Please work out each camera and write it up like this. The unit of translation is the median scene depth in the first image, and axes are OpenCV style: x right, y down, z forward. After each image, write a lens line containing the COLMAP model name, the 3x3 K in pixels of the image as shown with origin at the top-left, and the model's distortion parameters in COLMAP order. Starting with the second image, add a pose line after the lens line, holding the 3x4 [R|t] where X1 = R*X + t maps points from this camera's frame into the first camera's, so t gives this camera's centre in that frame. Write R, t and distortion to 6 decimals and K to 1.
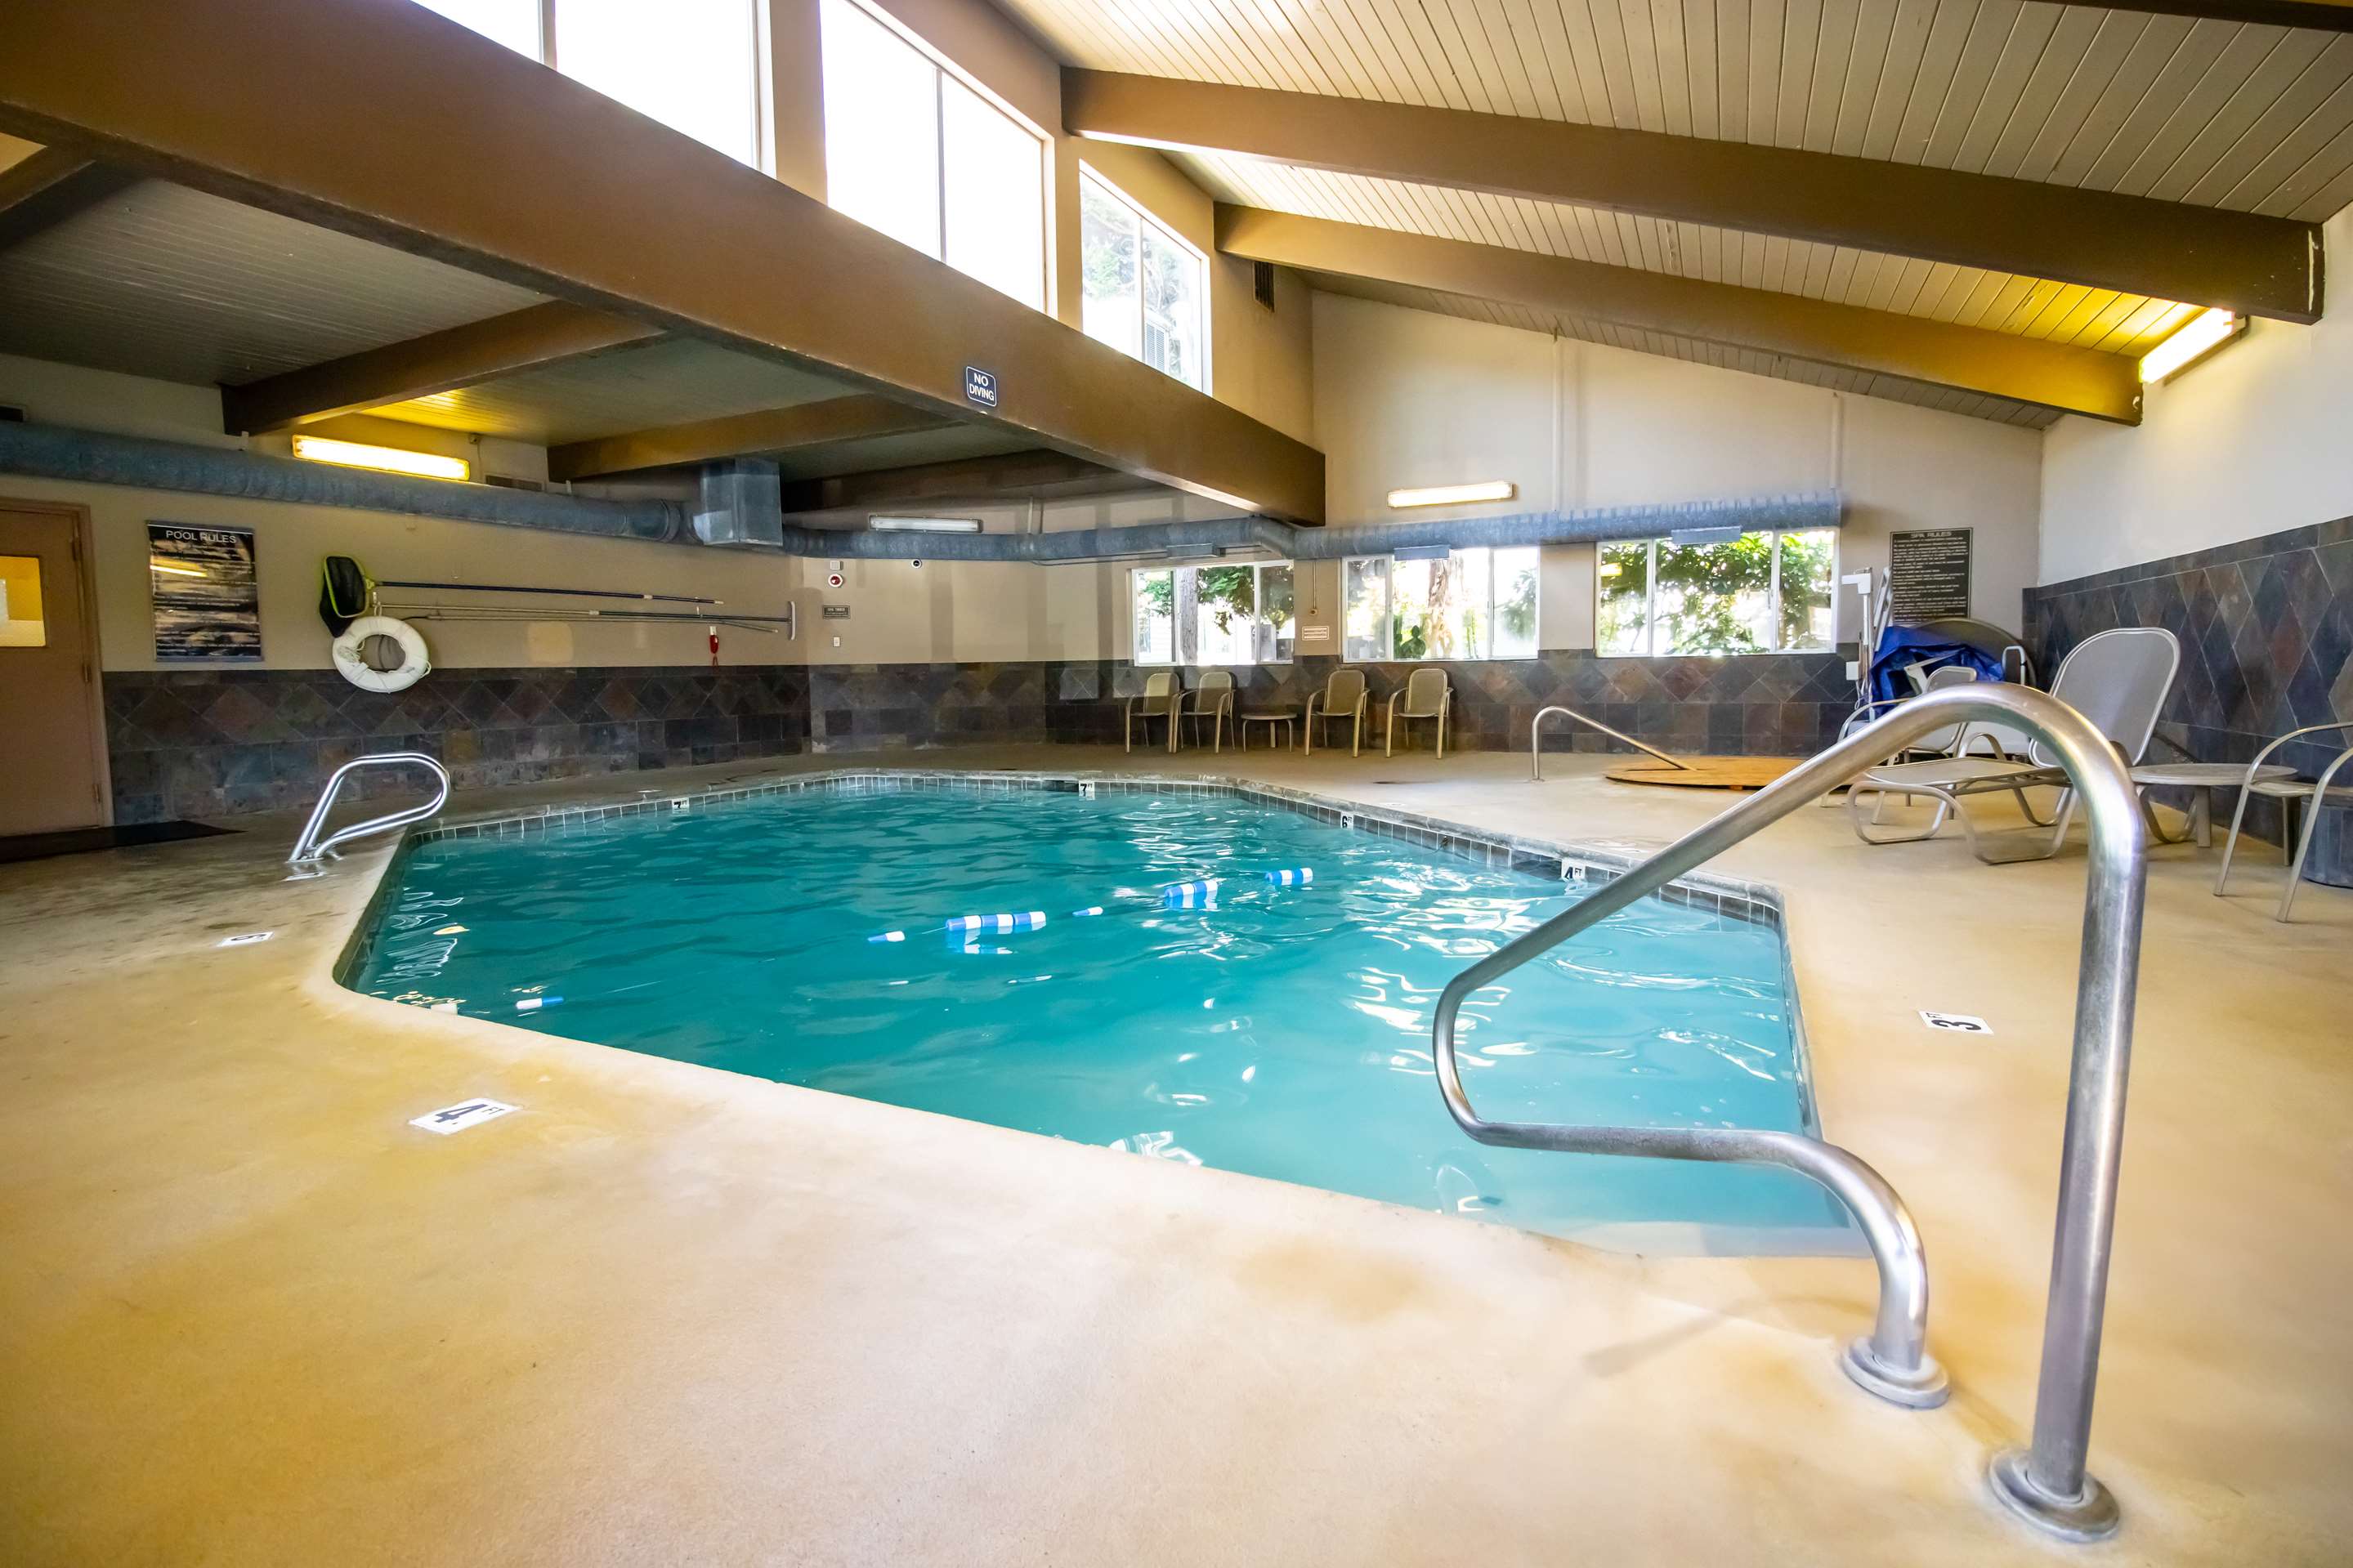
lens RADIAL K [[1147.3, 0, 1176.5], [0, 1147.3, 784.0], [0, 0, 1]] dist [-0.001245, -0.012284]
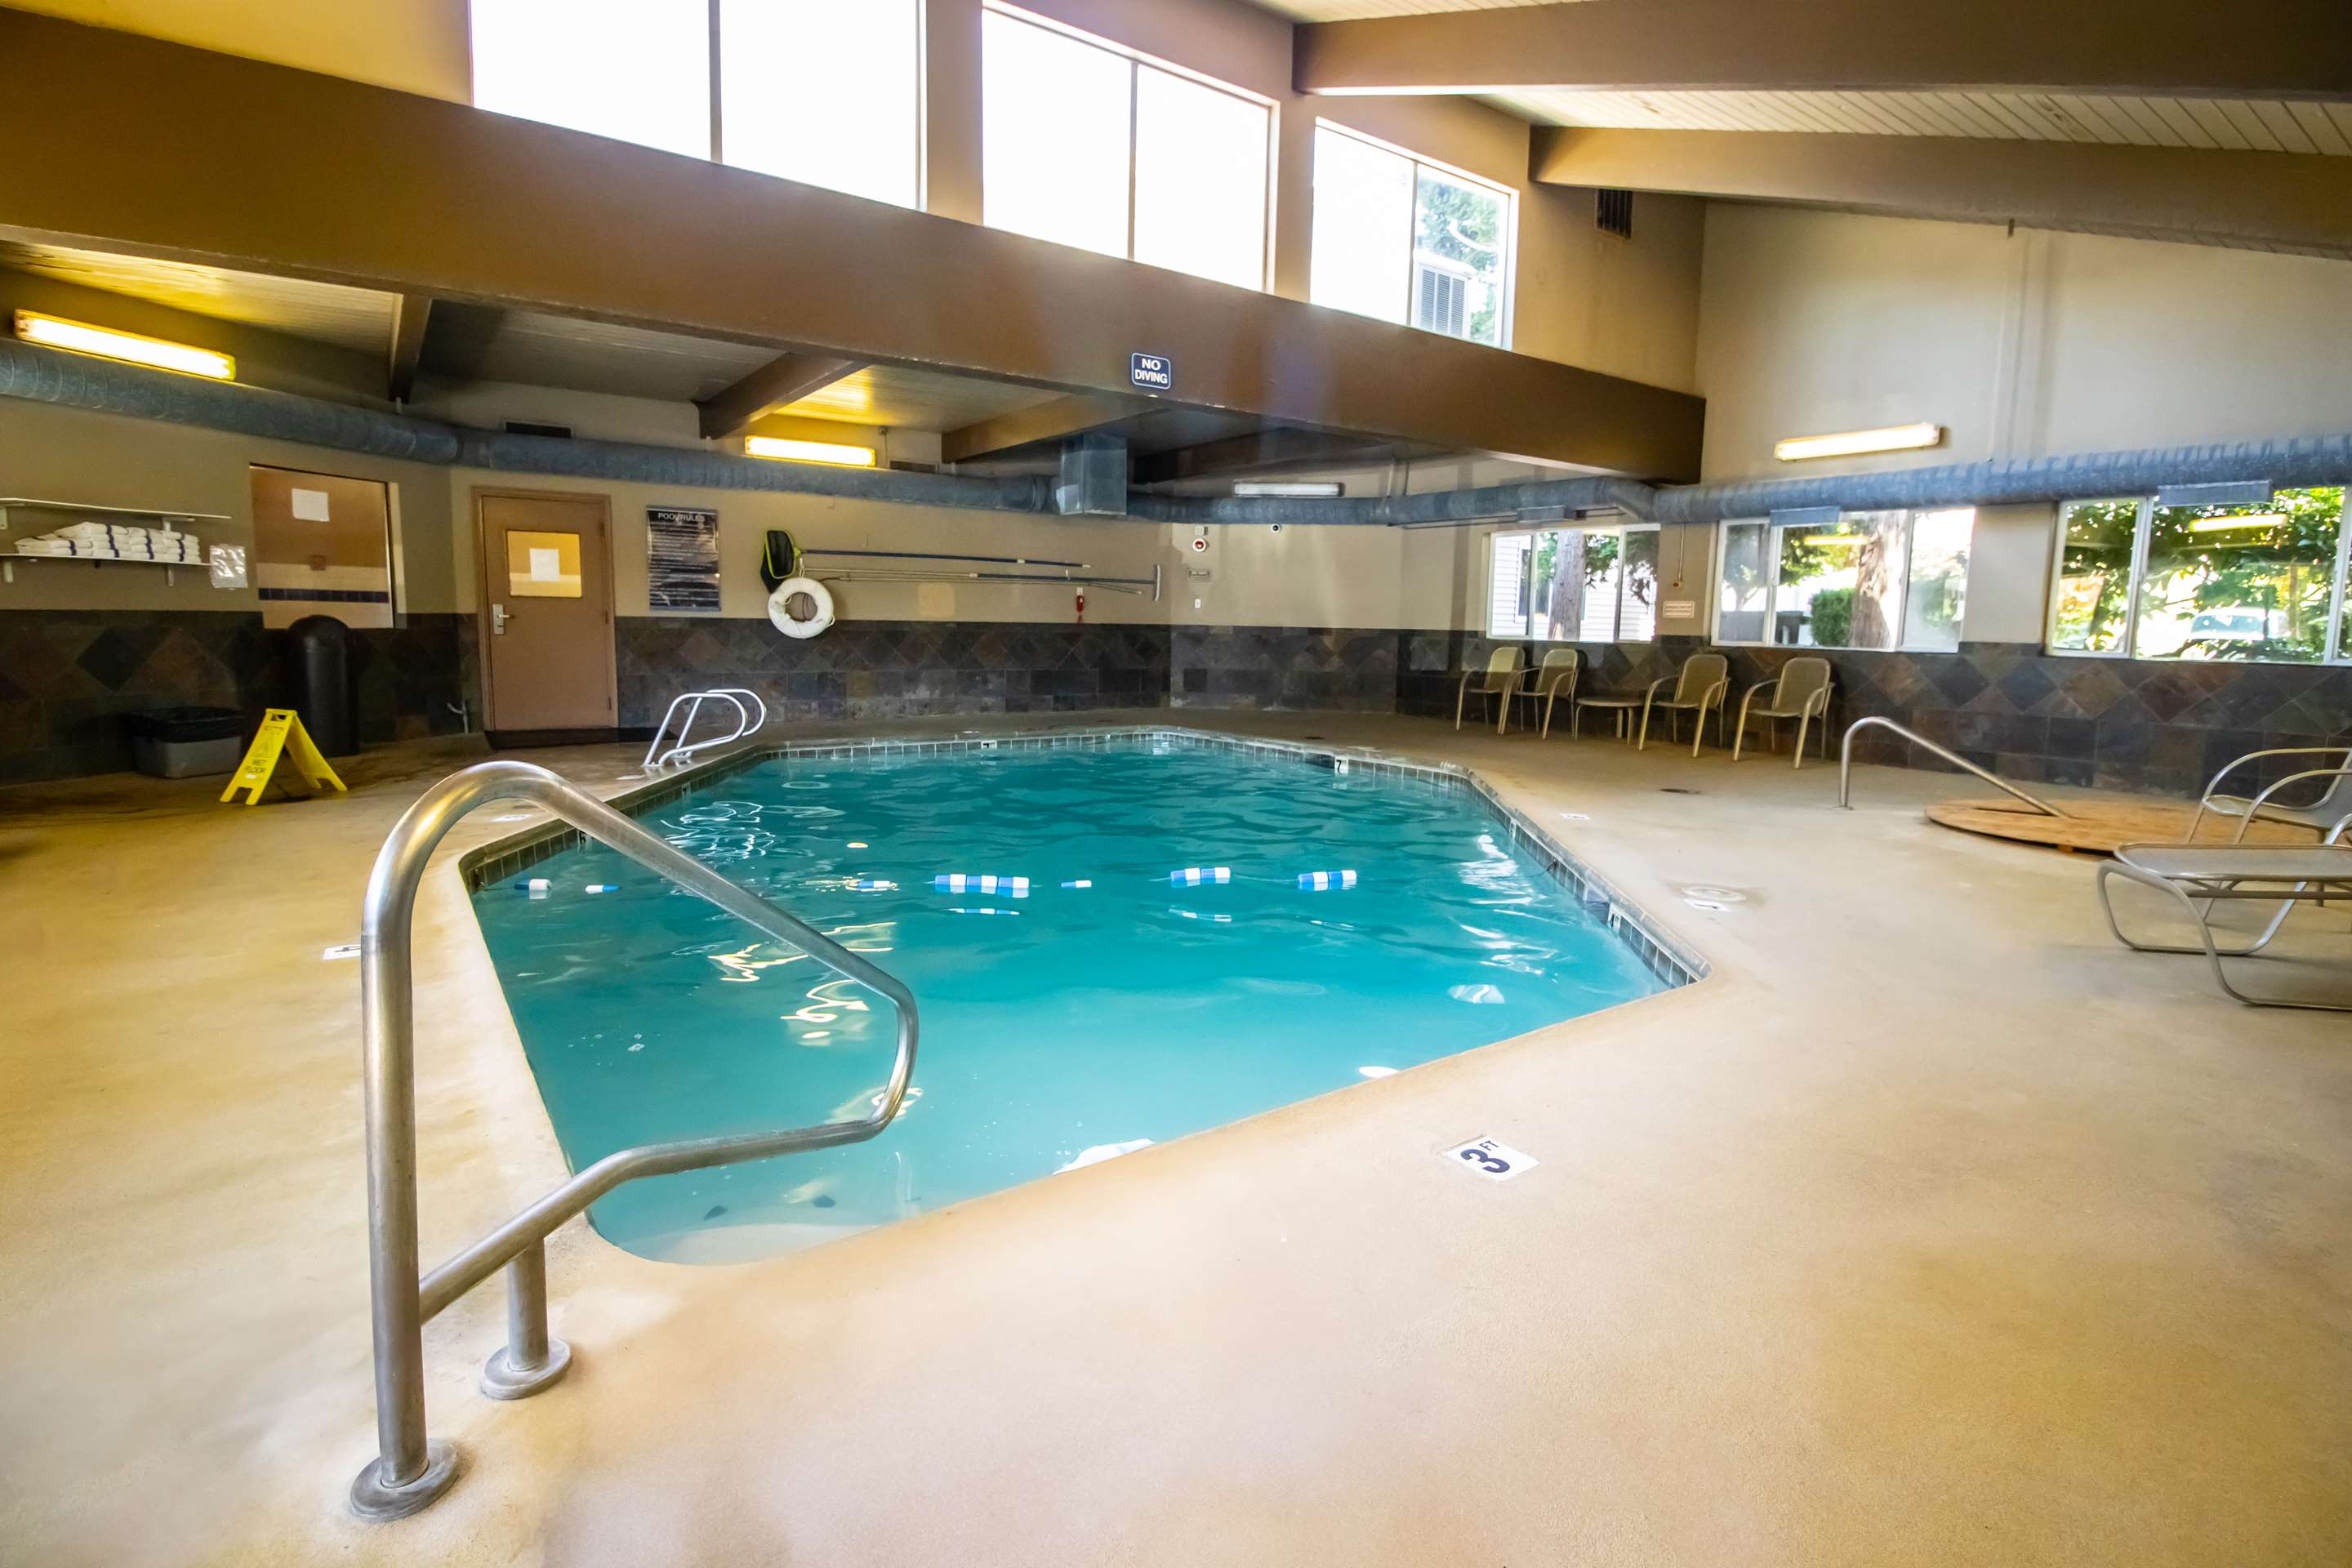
lens RADIAL K [[1188.8, 0, 1204.8], [0, 1188.8, 785.0], [0, 0, 1]] dist [0.002711, -0.018430]
pose [[0.871168, 0.101604, -0.480358, 0.274691], [-0.081834, 0.994716, 0.061987, -0.028937], [0.484118, -0.014691, 0.874879, 0.050124]]
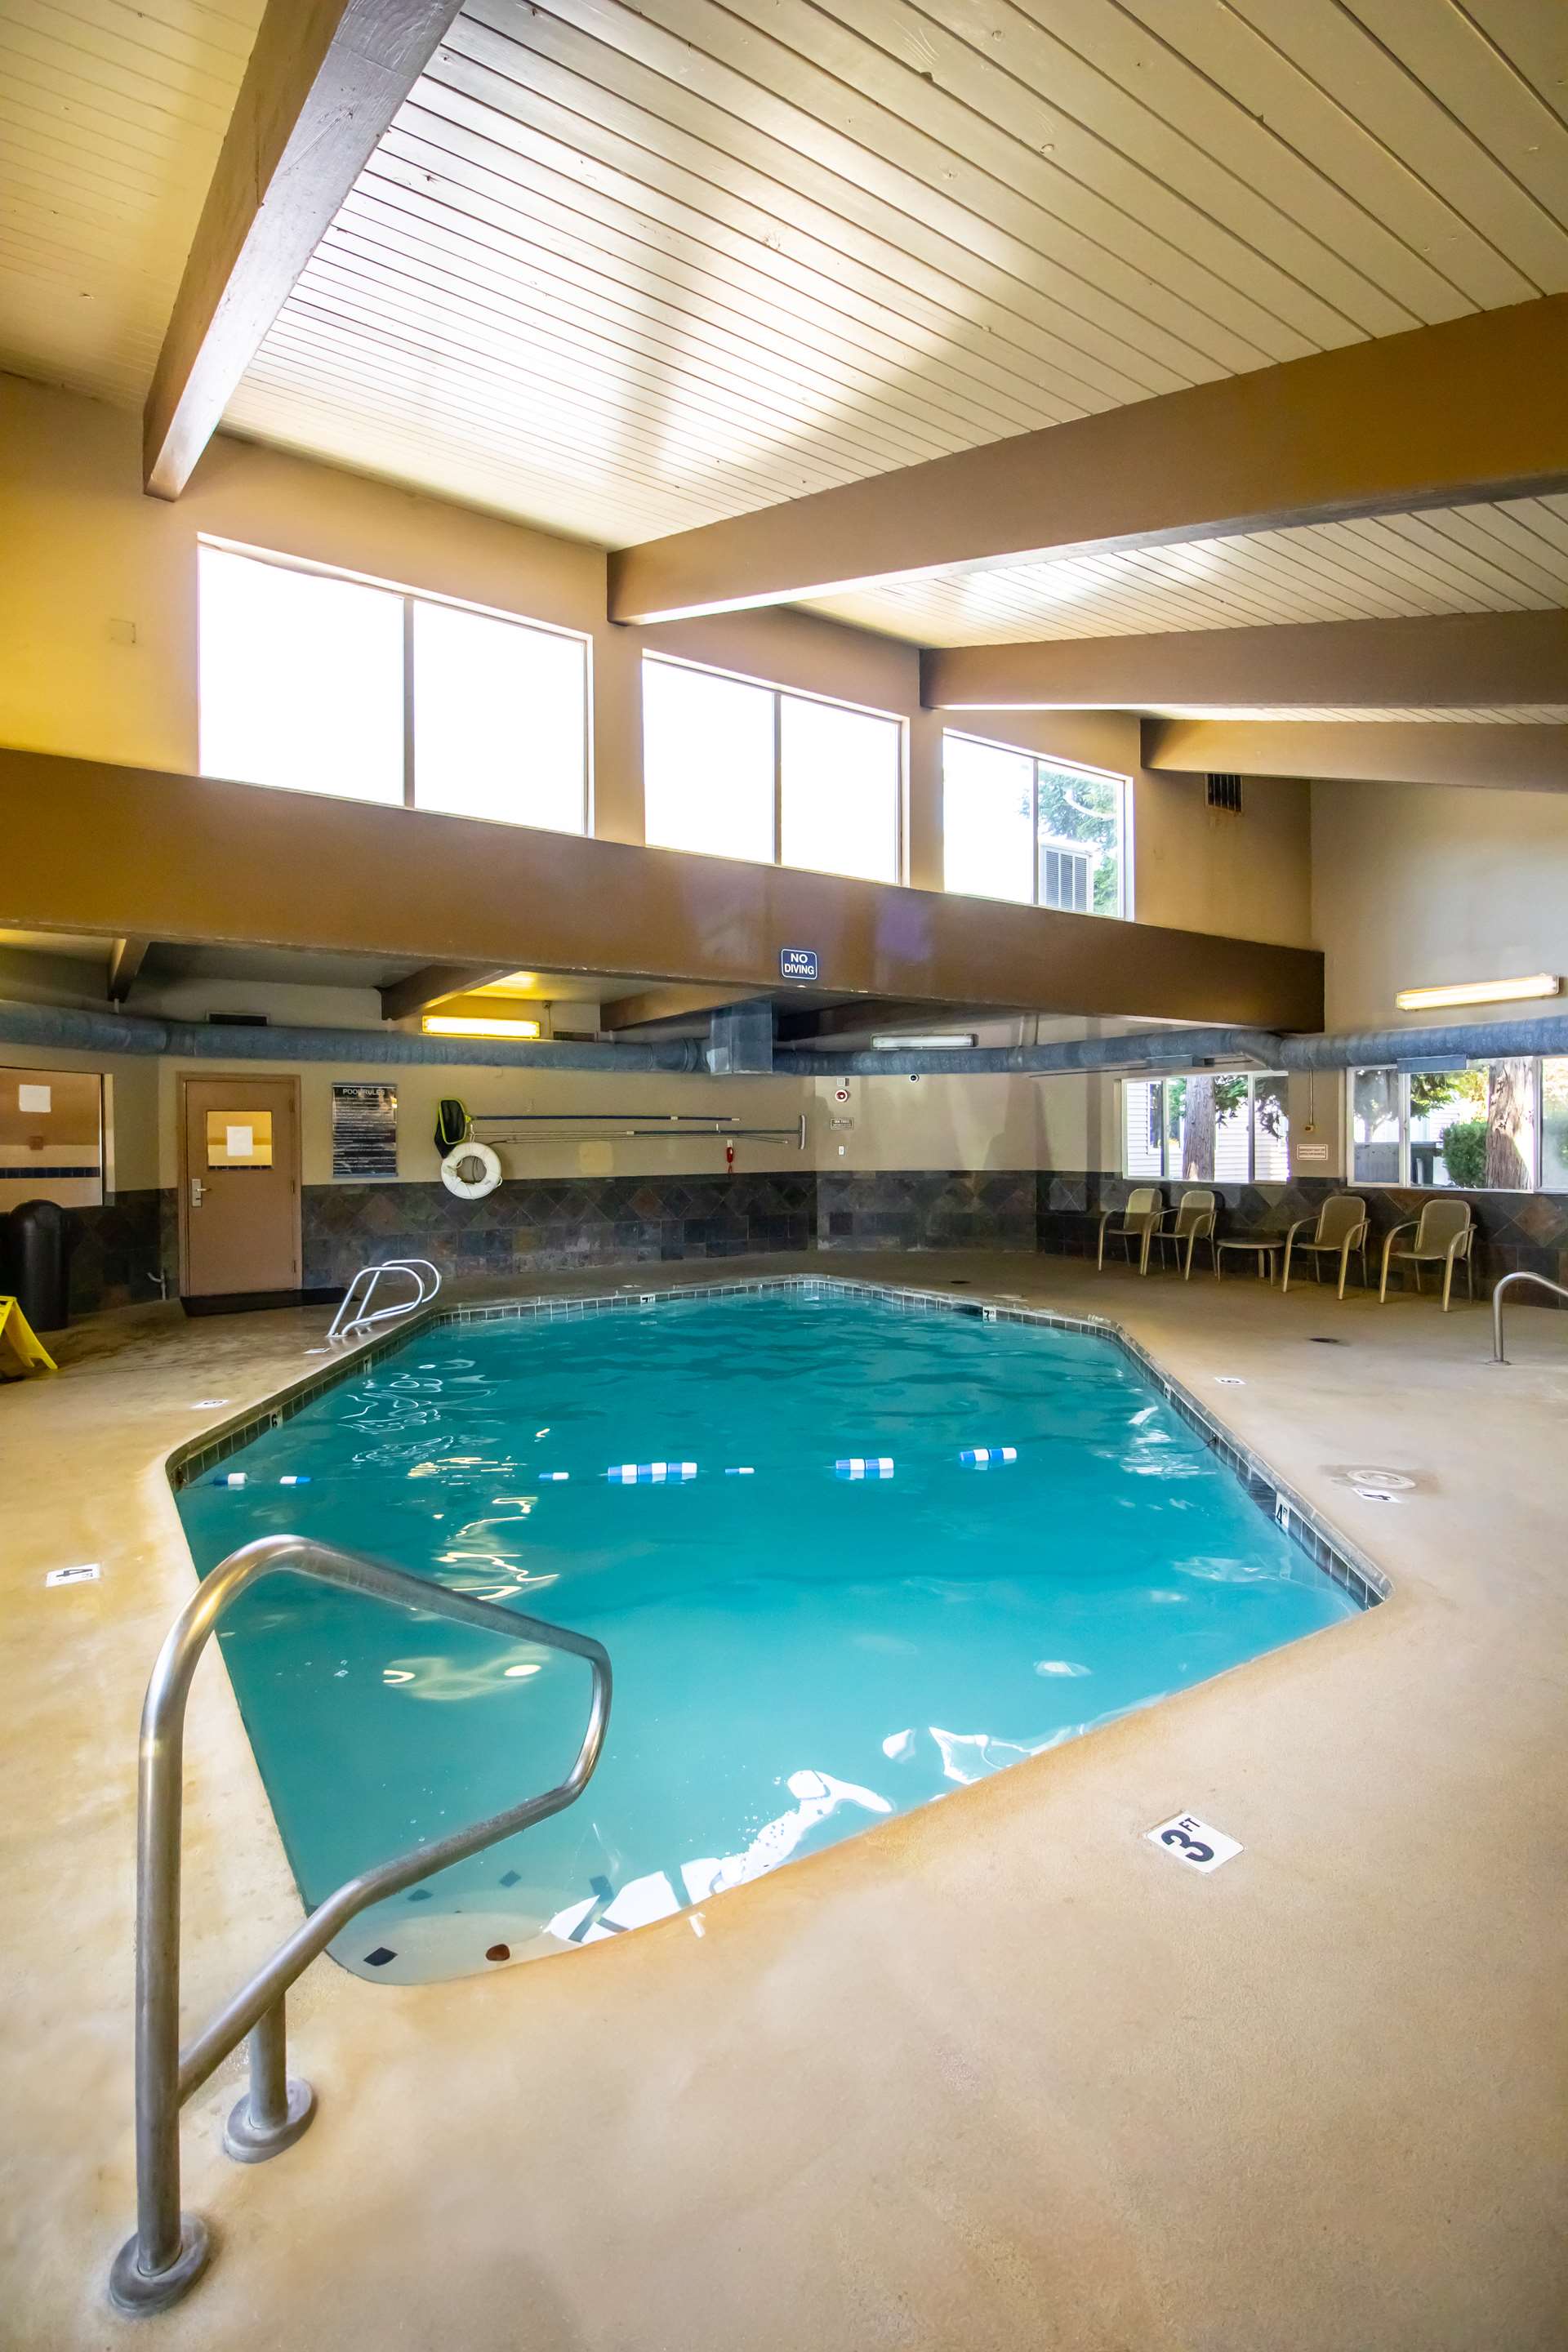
lens RADIAL K [[1146.9, 0, 776.6], [0, 1146.9, 1151.6], [0, 0, 1]] dist [-0.001245, -0.012284]
pose [[0.844406, 0.019858, -0.535335, 0.266045], [-0.055941, 0.997118, -0.051250, -0.068758], [0.532774, 0.073223, 0.843083, 0.038321]]
